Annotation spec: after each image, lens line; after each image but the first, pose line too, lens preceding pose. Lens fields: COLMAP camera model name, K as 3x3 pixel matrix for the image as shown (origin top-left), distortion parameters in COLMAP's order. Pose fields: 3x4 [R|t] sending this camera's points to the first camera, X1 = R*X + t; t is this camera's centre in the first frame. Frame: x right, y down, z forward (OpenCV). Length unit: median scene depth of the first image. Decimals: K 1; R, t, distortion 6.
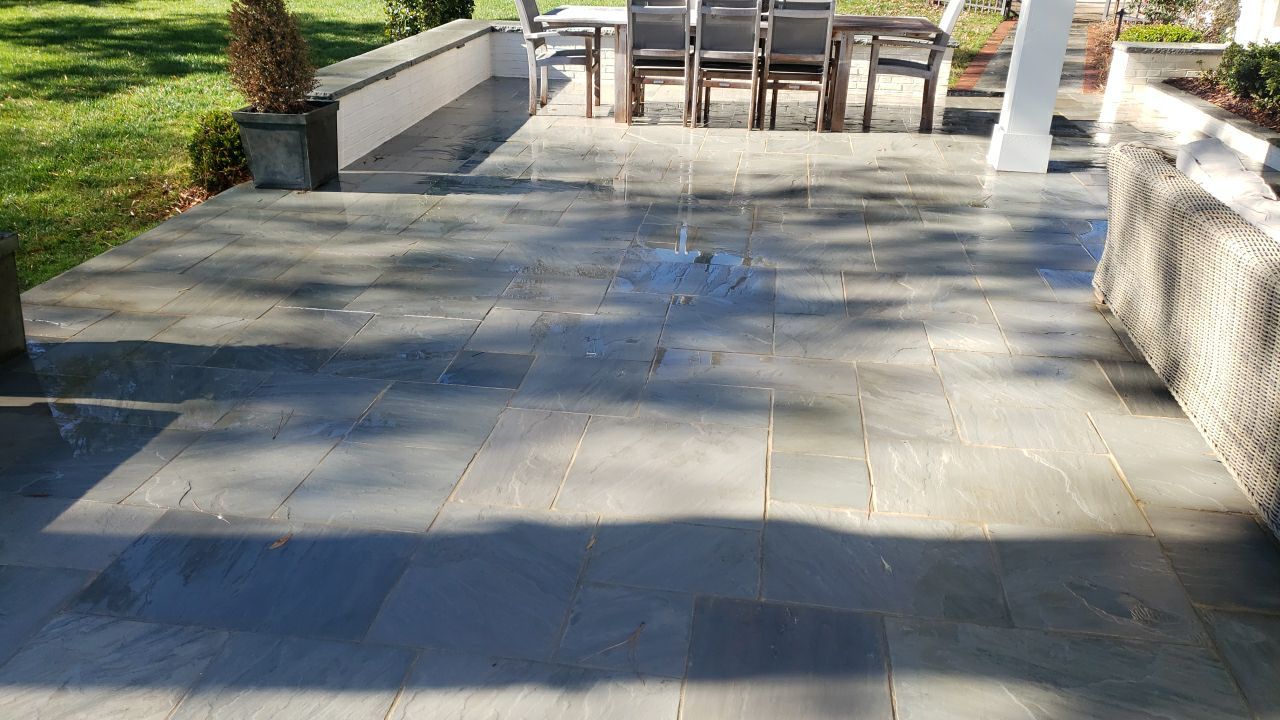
lens RADIAL K [[989.7, 0, 640.0], [0, 989.7, 360.0], [0, 0, 1]] dist [0.004615, 0.005134]
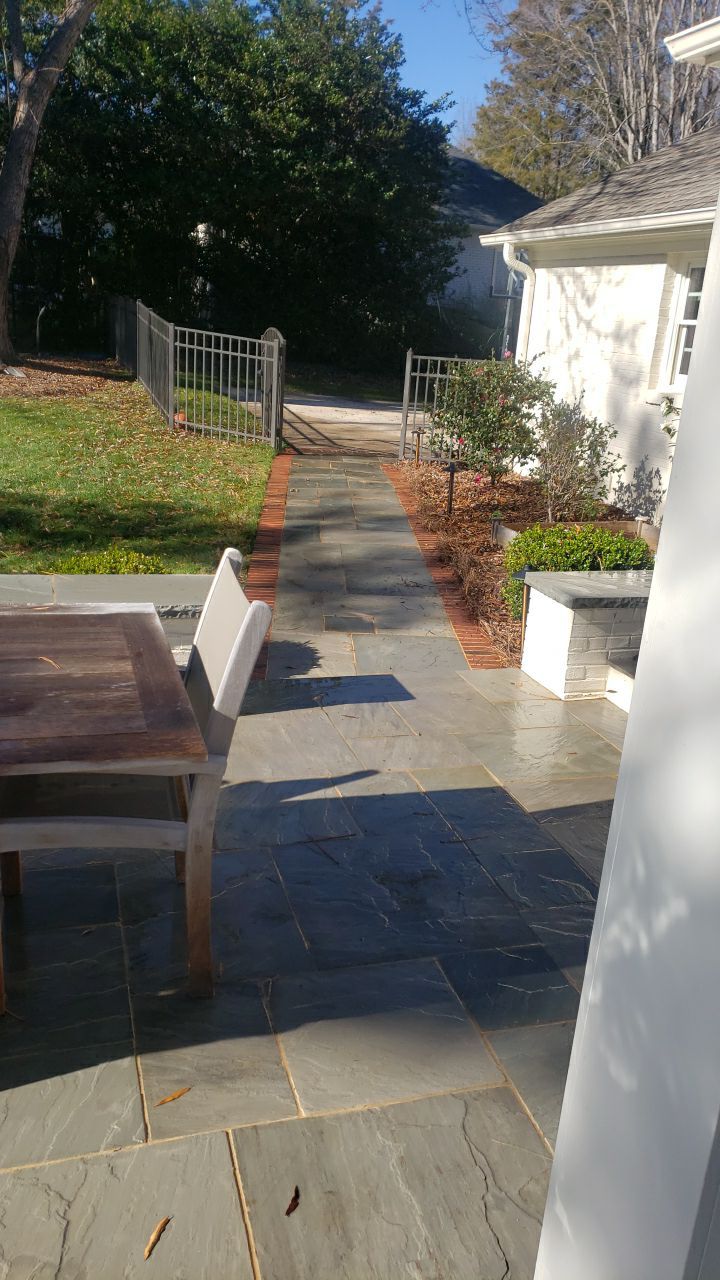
lens RADIAL K [[989.7, 0, 360.0], [0, 989.7, 640.0], [0, 0, 1]] dist [0.004615, 0.005134]
pose [[0.901040, -0.089052, 0.424496, 0.129757], [0.128019, 0.989697, -0.064114, -0.196746], [-0.414413, 0.112113, 0.903157, 0.425036]]
